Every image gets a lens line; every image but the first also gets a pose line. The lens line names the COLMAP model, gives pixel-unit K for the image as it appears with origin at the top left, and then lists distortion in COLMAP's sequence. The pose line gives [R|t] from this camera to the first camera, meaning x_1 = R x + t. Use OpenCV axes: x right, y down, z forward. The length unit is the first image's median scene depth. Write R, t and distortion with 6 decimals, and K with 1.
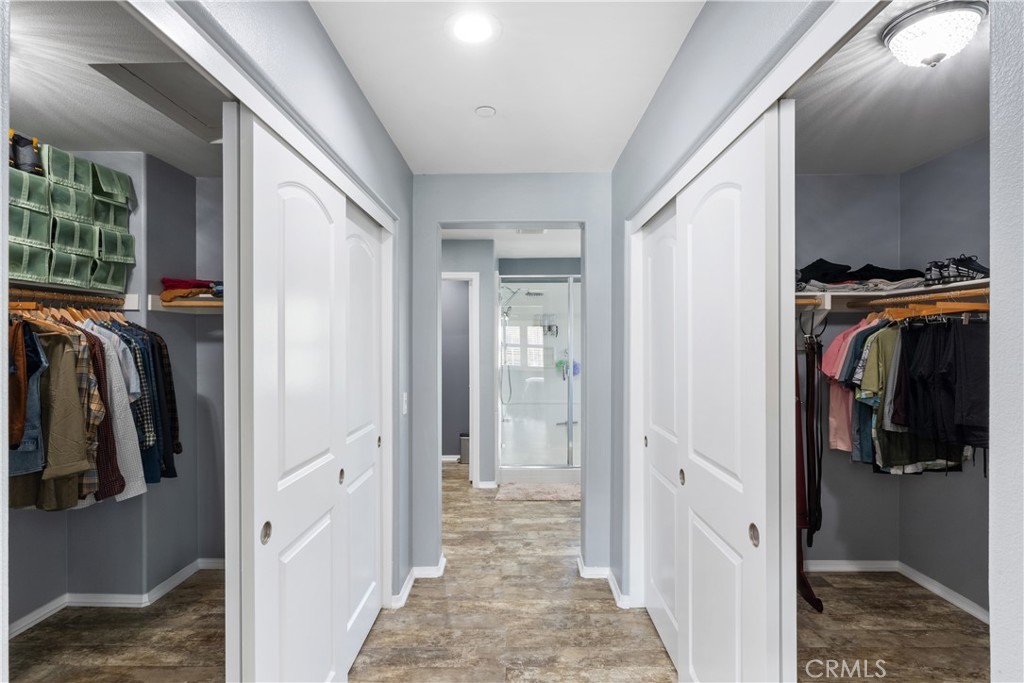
lens RADIAL K [[521.8, 0, 511.7], [0, 521.8, 342.6], [0, 0, 1]] dist [0.003359, 0.001044]
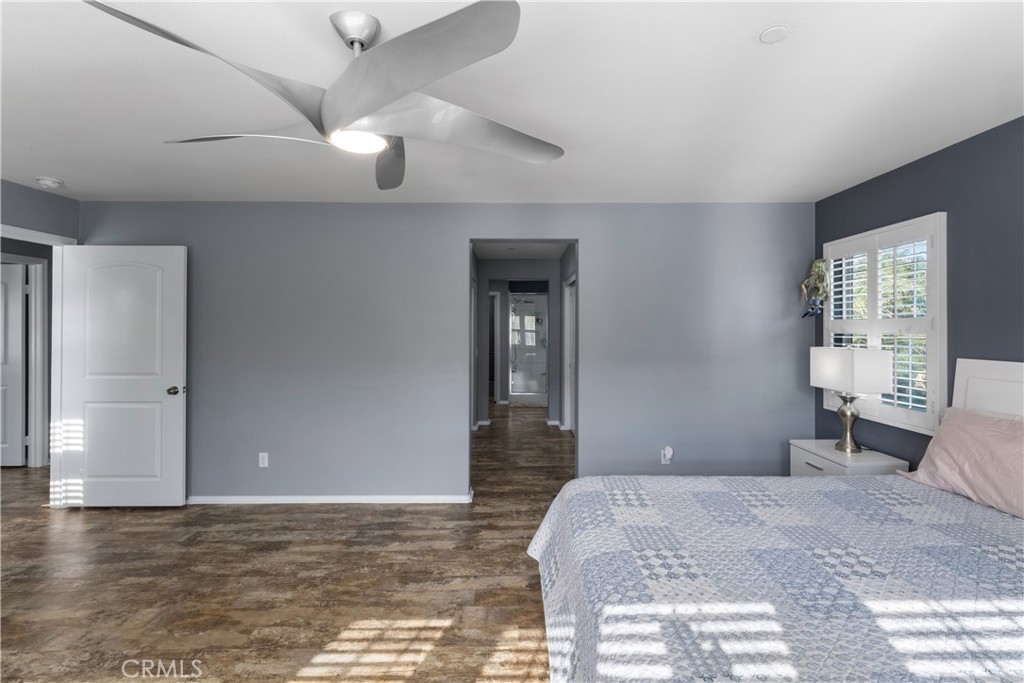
lens RADIAL K [[449.6, 0, 520.3], [0, 449.6, 319.7], [0, 0, 1]] dist [-0.001310, 0.001572]
pose [[0.999778, 0.002129, 0.020982, -0.021907], [-0.001706, 0.999796, -0.020144, 0.001042], [-0.021021, 0.020104, 0.999577, -0.632743]]
